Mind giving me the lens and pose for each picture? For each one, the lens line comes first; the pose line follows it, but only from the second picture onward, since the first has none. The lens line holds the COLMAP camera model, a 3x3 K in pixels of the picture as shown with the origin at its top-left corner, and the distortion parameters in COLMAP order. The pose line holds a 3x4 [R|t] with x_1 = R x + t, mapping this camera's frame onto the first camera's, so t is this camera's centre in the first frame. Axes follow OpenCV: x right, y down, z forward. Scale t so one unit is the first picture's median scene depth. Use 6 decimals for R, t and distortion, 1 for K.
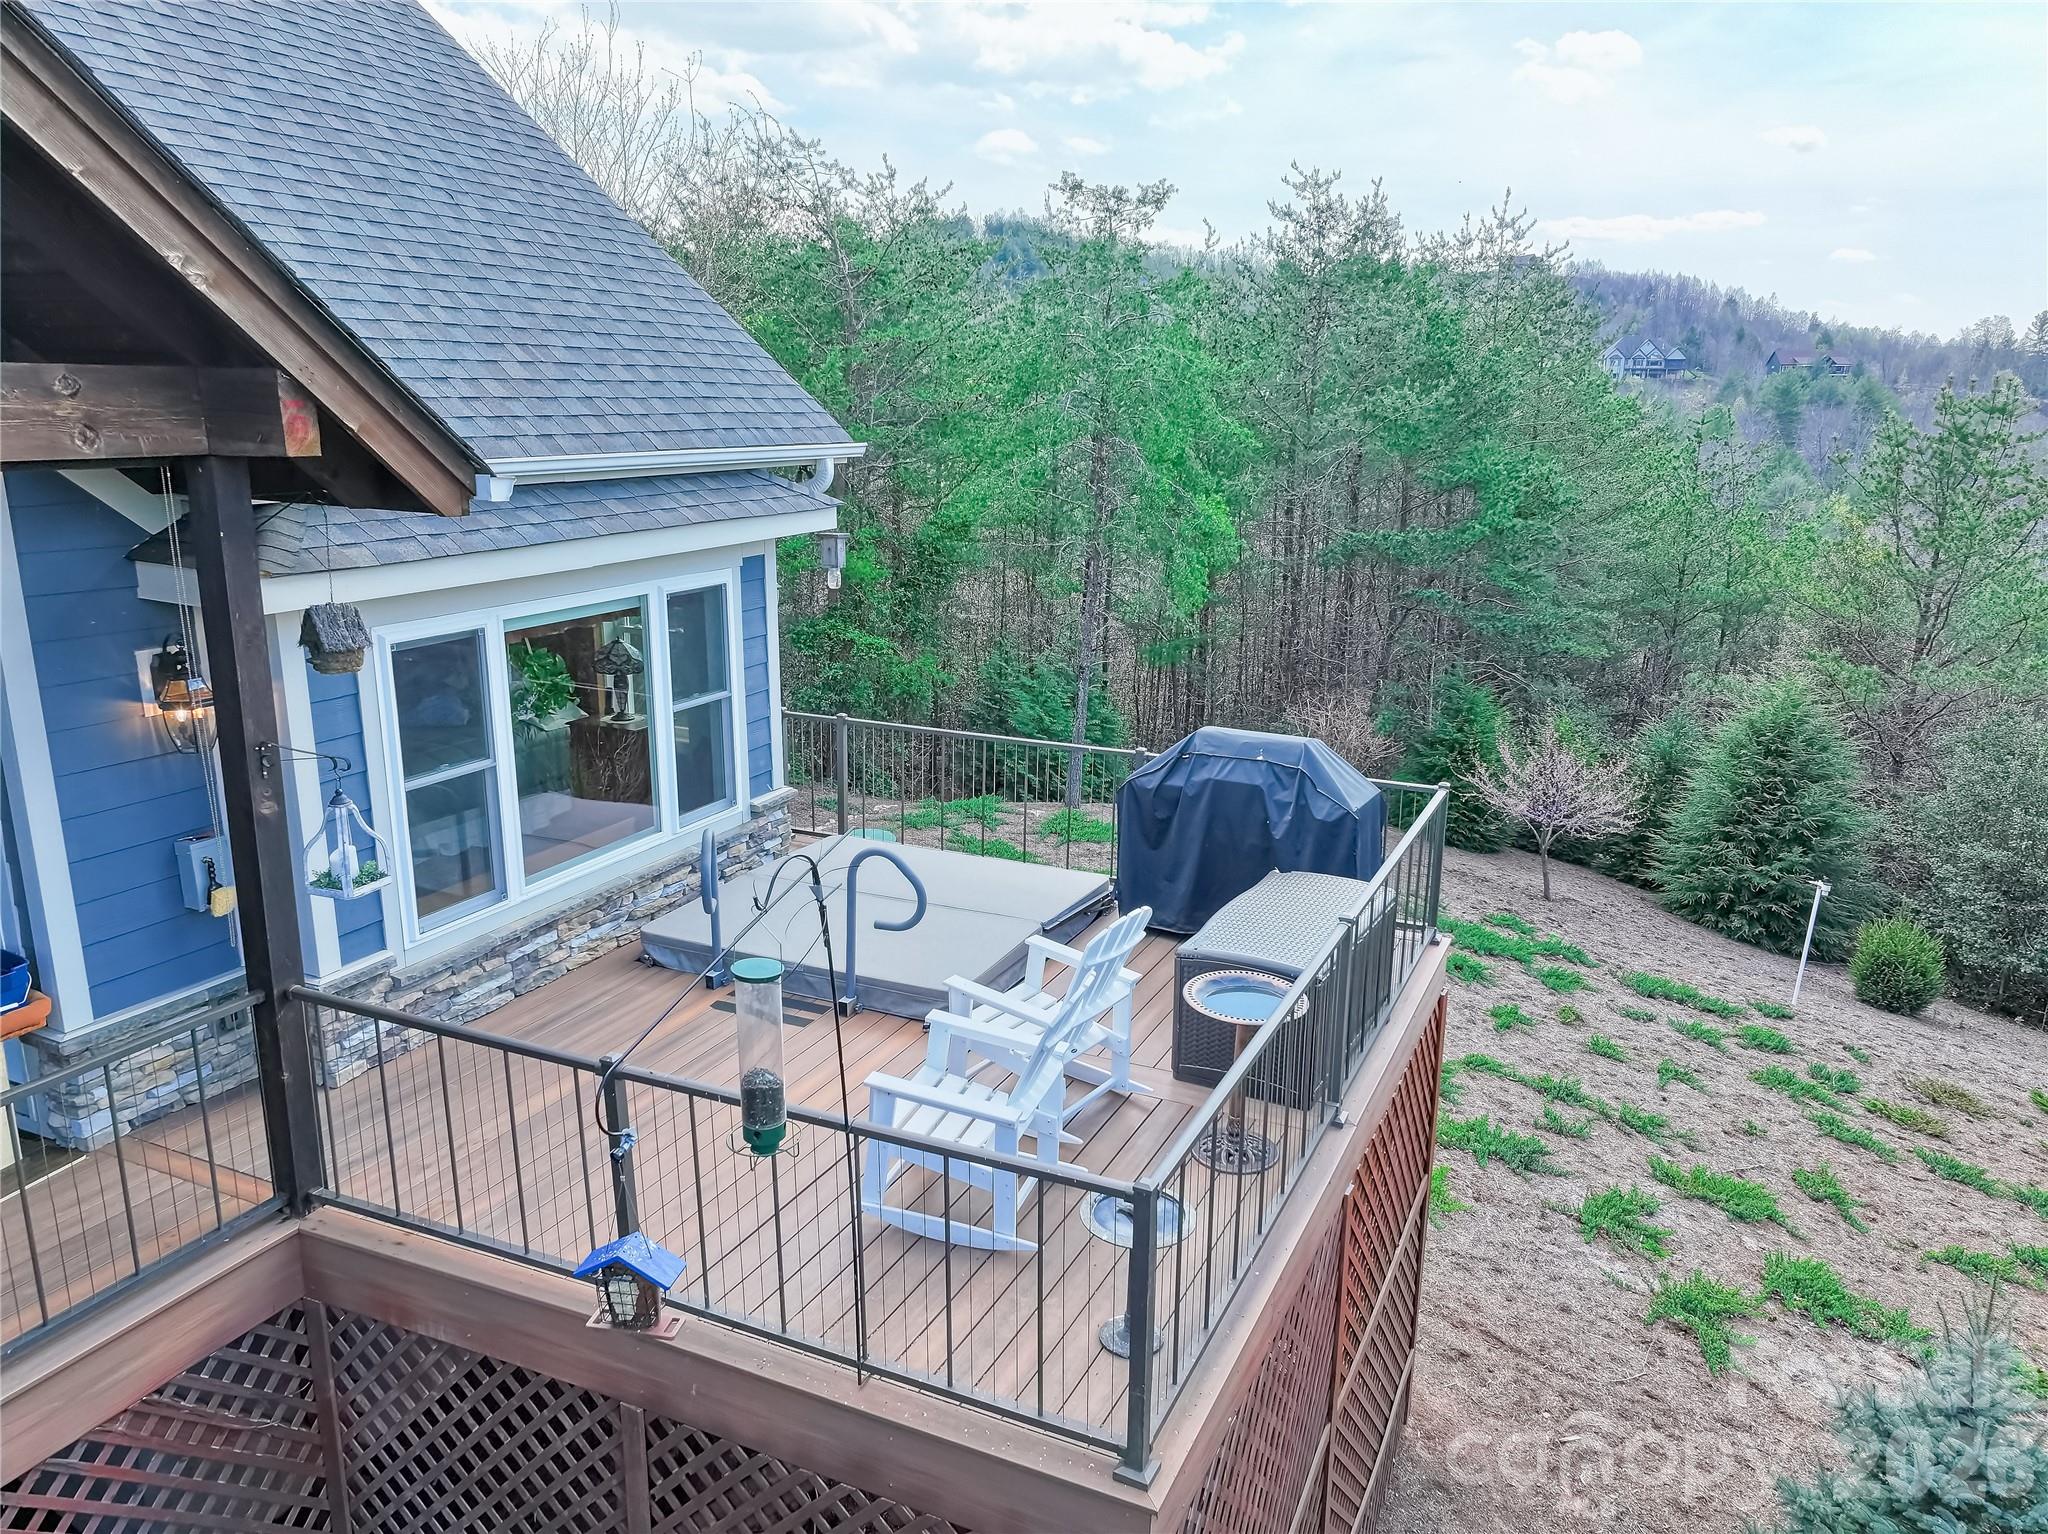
lens RADIAL K [[1443.5, 0, 1024.0], [0, 1443.5, 767.0], [0, 0, 1]] dist [0.010218, 0.007140]
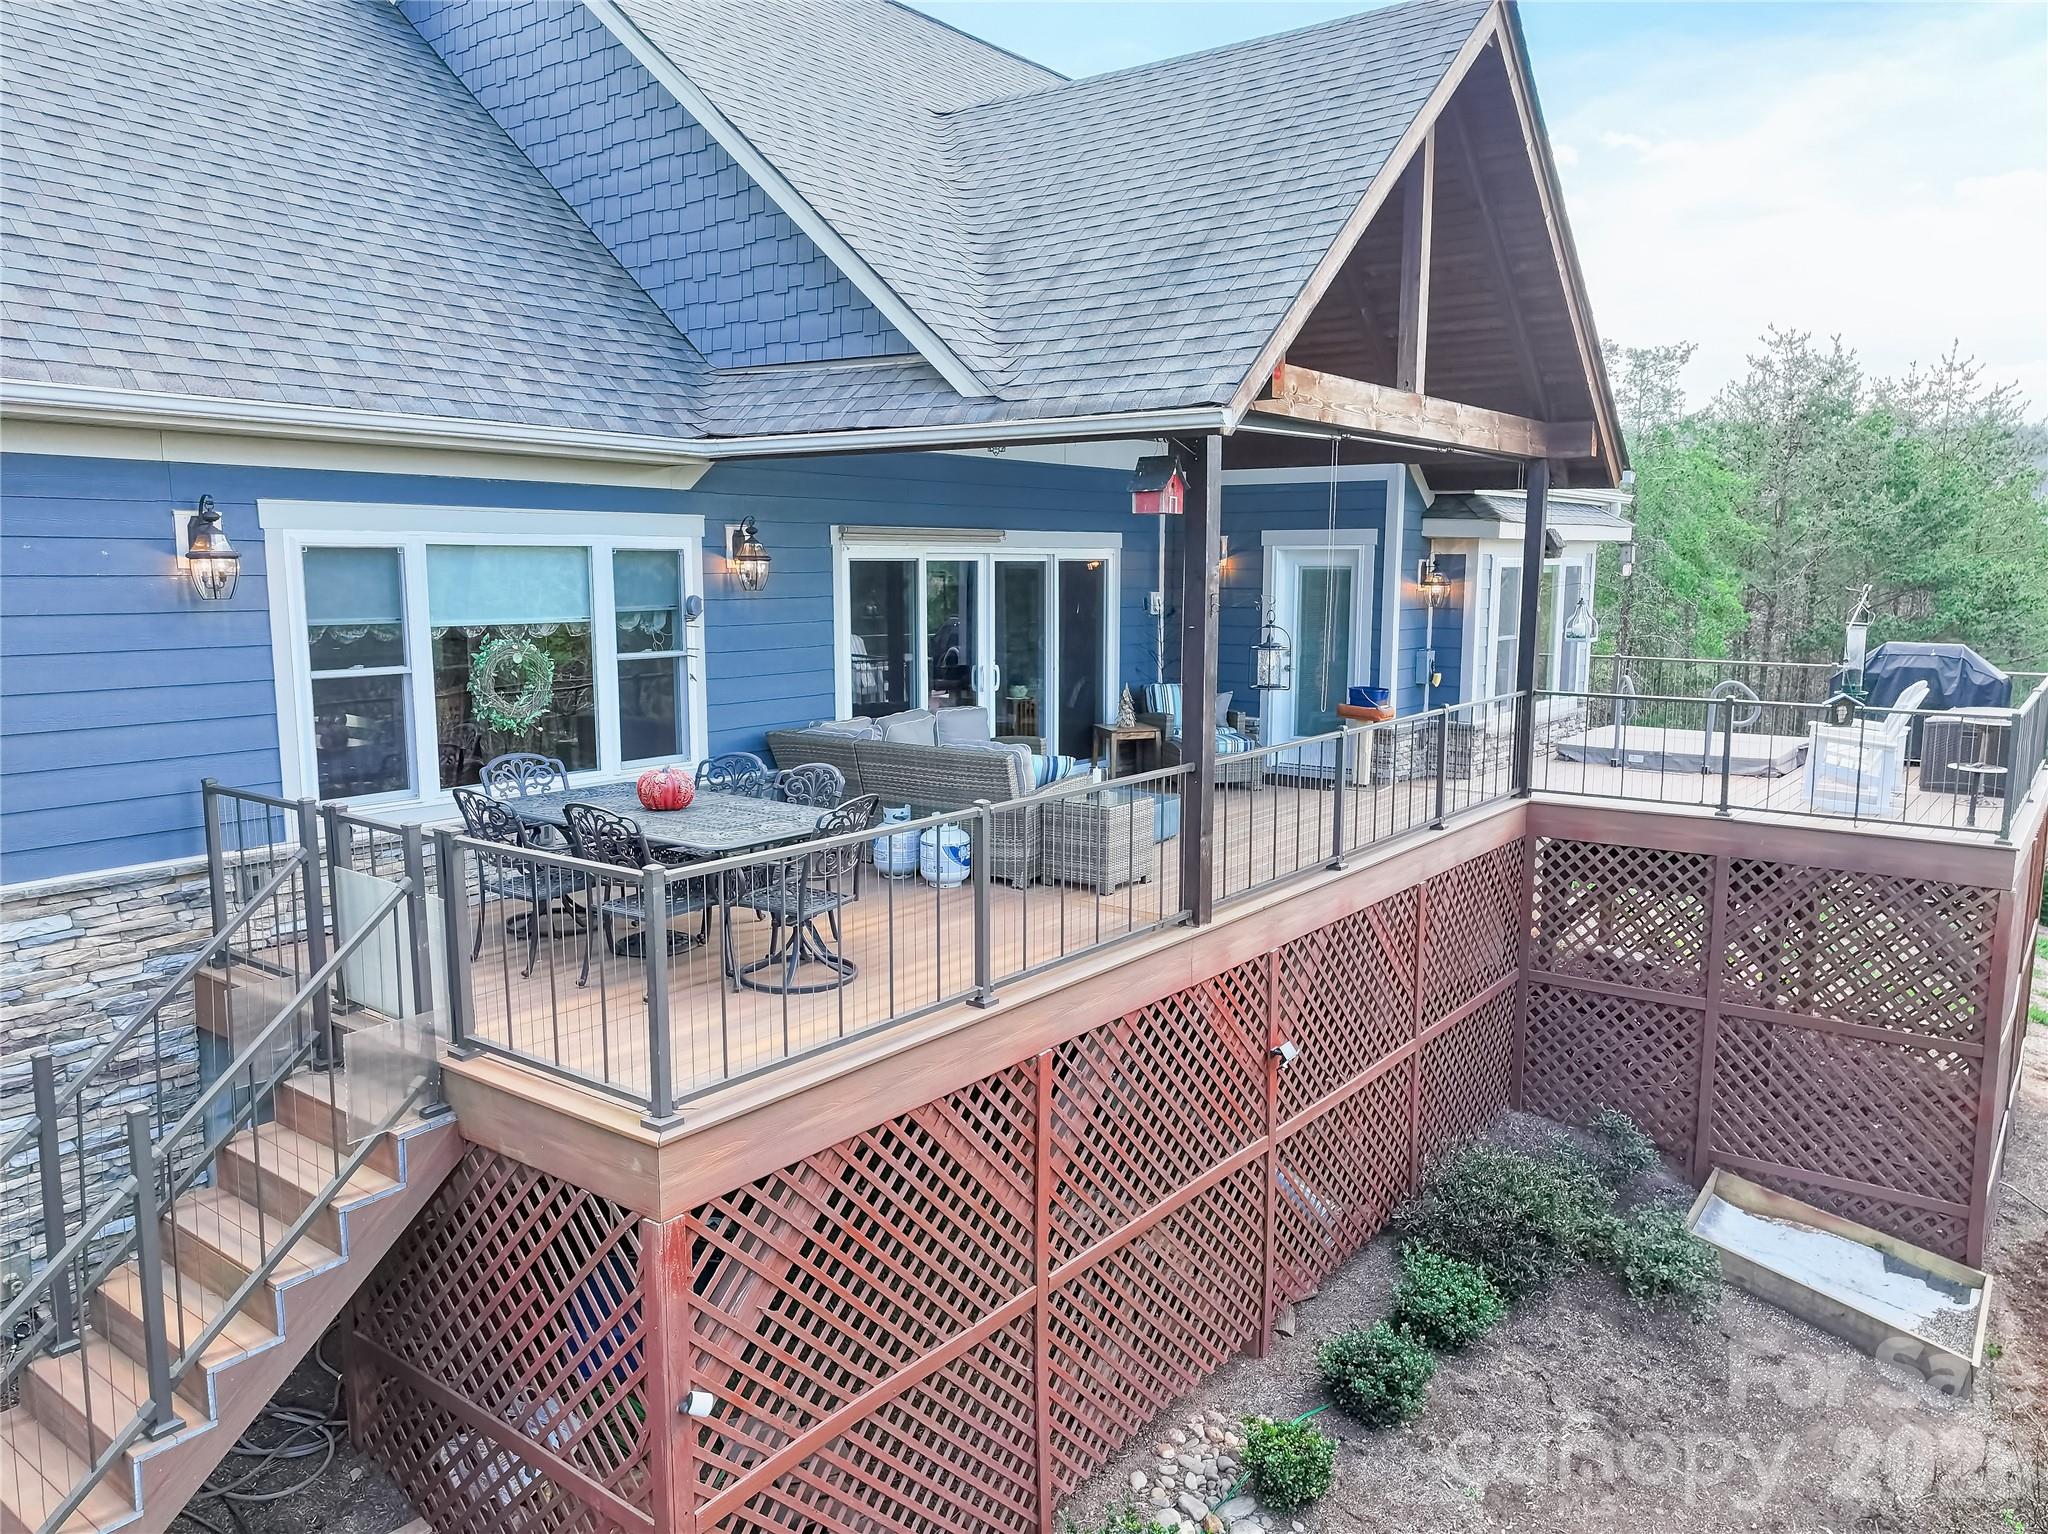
lens RADIAL K [[1443.5, 0, 1024.0], [0, 1443.5, 767.0], [0, 0, 1]] dist [0.010218, 0.007140]
pose [[0.977924, 0.023549, -0.207631, -0.555479], [-0.046223, 0.993393, -0.105038, 0.372558], [0.203786, 0.112316, 0.972551, -0.930469]]
